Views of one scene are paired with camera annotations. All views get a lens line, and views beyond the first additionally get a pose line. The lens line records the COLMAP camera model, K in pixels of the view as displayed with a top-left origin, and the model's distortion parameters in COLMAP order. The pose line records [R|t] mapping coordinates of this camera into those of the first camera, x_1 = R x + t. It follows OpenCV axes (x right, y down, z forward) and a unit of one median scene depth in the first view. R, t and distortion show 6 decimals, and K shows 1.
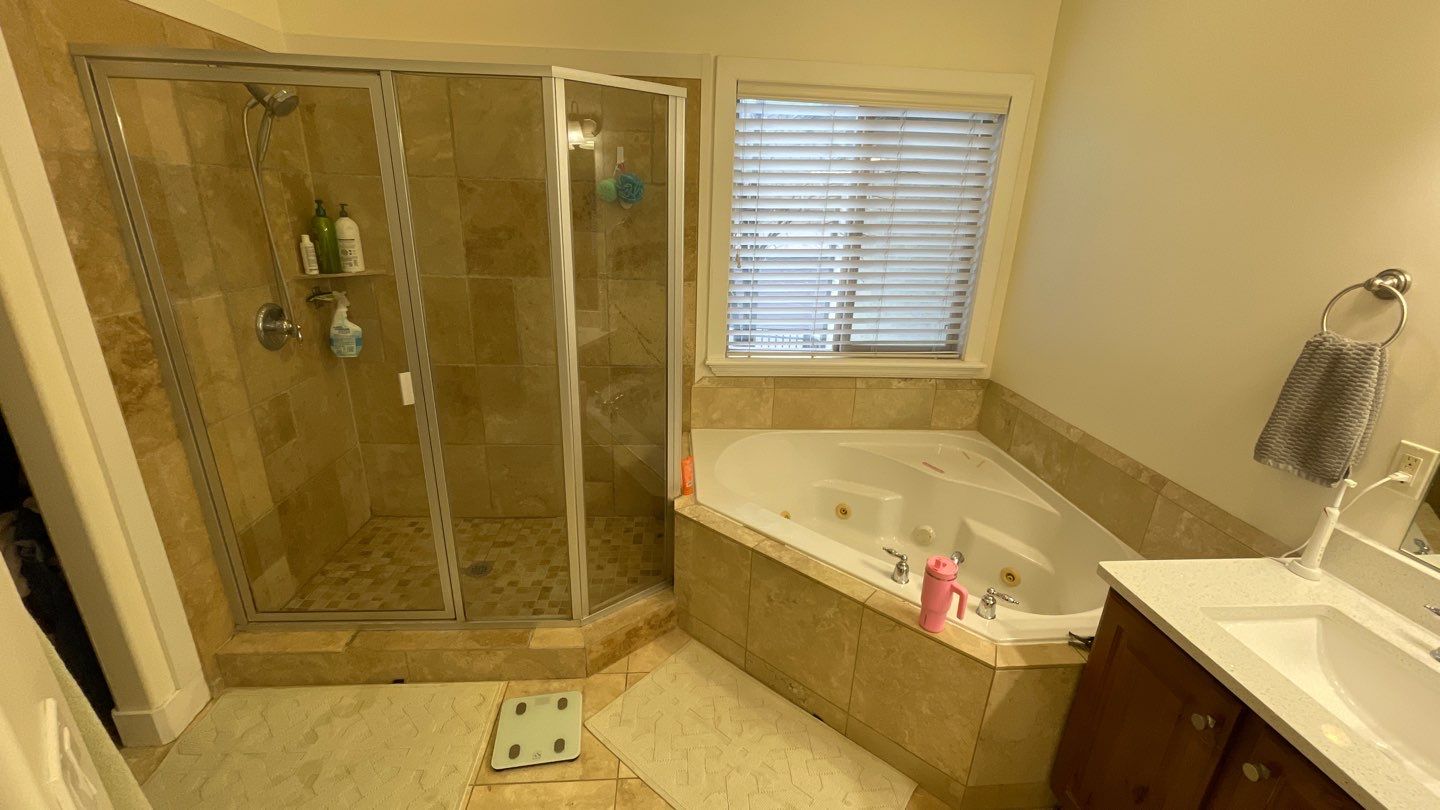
lens RADIAL K [[578.0, 0, 712.9], [0, 578.0, 401.2], [0, 0, 1]] dist [0.002229, -0.000285]
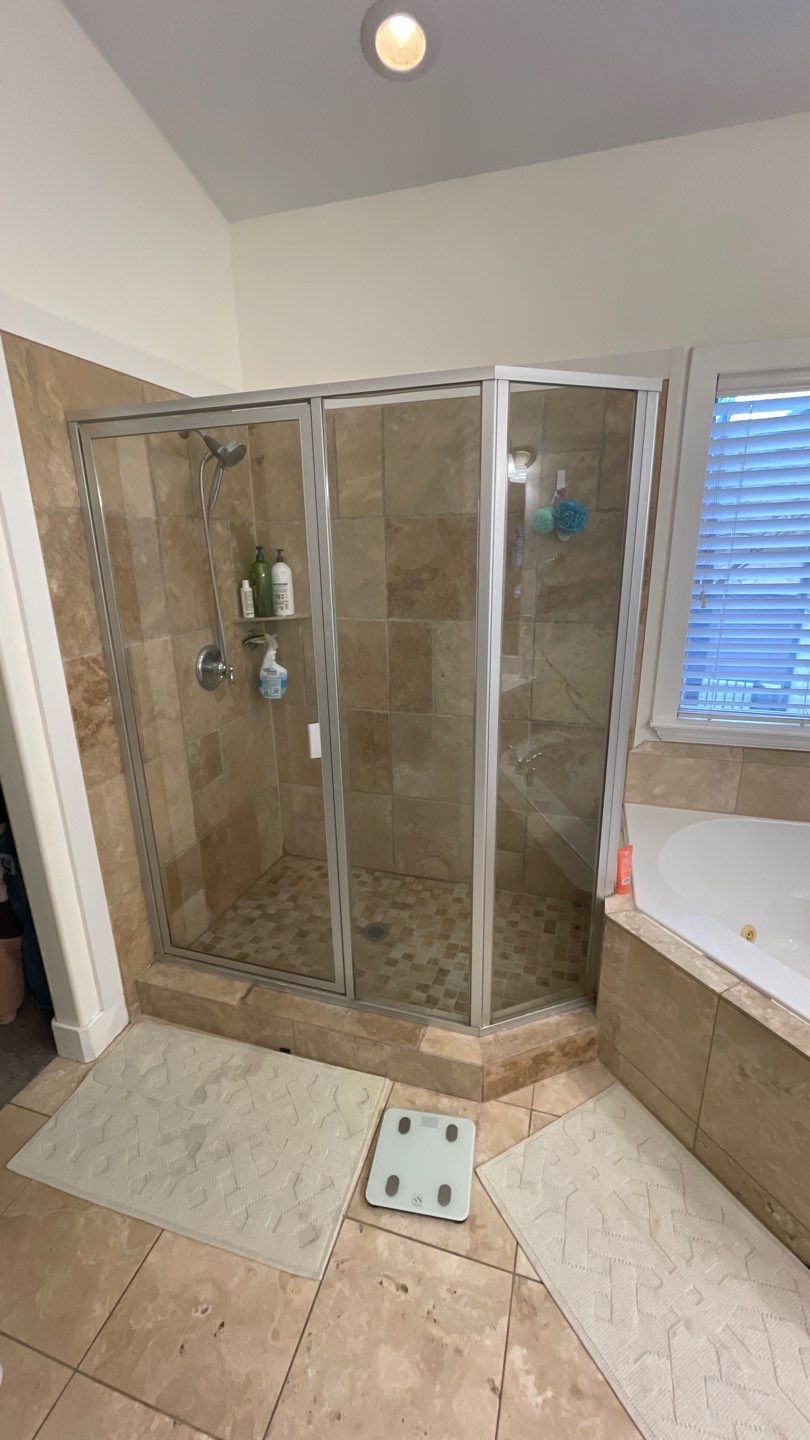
lens RADIAL K [[578.0, 0, 410.7], [0, 578.0, 716.5], [0, 0, 1]] dist [0.002229, -0.000285]
pose [[0.934239, 0.058464, -0.351822, -0.055409], [-0.073099, 0.996919, -0.028447, -0.040197], [0.349075, 0.052294, 0.935635, 0.164233]]
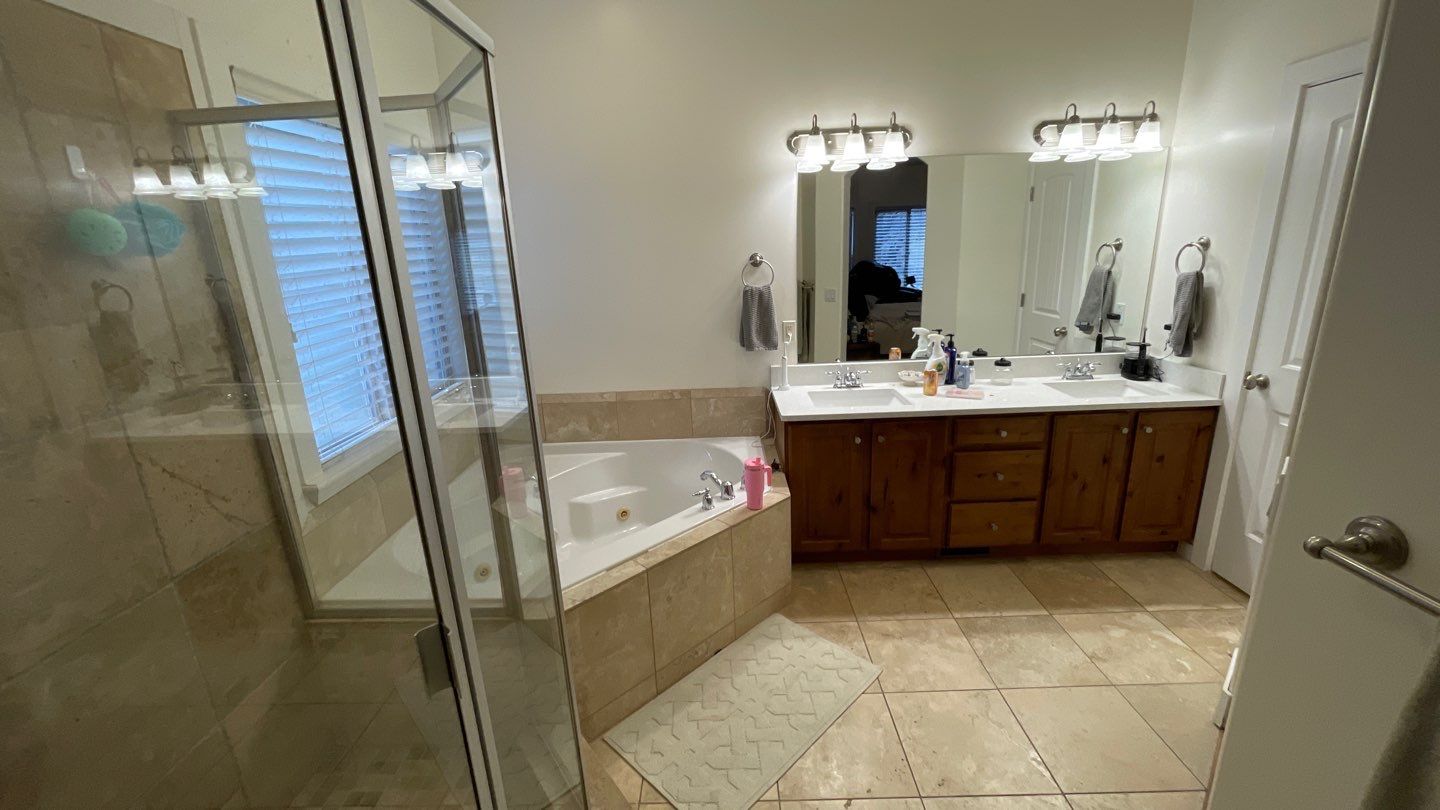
lens RADIAL K [[578.0, 0, 718.6], [0, 578.0, 400.3], [0, 0, 1]] dist [0.002229, -0.000285]
pose [[0.087741, -0.296611, 0.950959, -0.758799], [0.362997, 0.898522, 0.246763, -0.205212], [-0.927650, 0.323544, 0.186507, 0.570775]]
